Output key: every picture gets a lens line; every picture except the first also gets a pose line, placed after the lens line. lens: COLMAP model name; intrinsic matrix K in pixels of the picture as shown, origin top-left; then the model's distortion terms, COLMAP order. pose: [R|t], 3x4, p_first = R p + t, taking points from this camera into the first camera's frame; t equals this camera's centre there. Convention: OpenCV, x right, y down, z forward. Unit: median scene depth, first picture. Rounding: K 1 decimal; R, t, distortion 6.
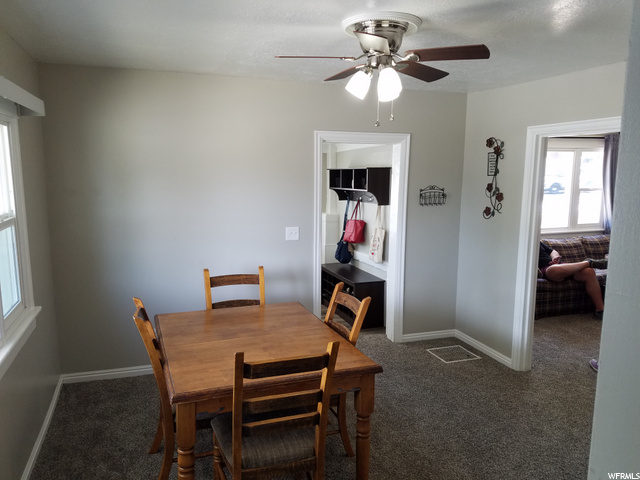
lens RADIAL K [[482.3, 0, 320.0], [0, 482.3, 240.0], [0, 0, 1]] dist [0.091999, -0.166661]
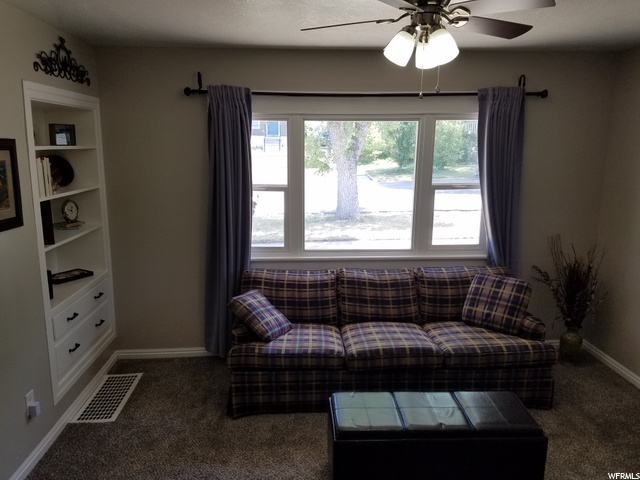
lens RADIAL K [[494.0, 0, 307.6], [0, 494.0, 254.4], [0, 0, 1]] dist [0.202380, -0.376319]
pose [[0.956043, 0.064575, -0.286028, 0.566398], [-0.048407, 0.996823, 0.063246, -0.053733], [0.289203, -0.046621, 0.956132, 0.380176]]
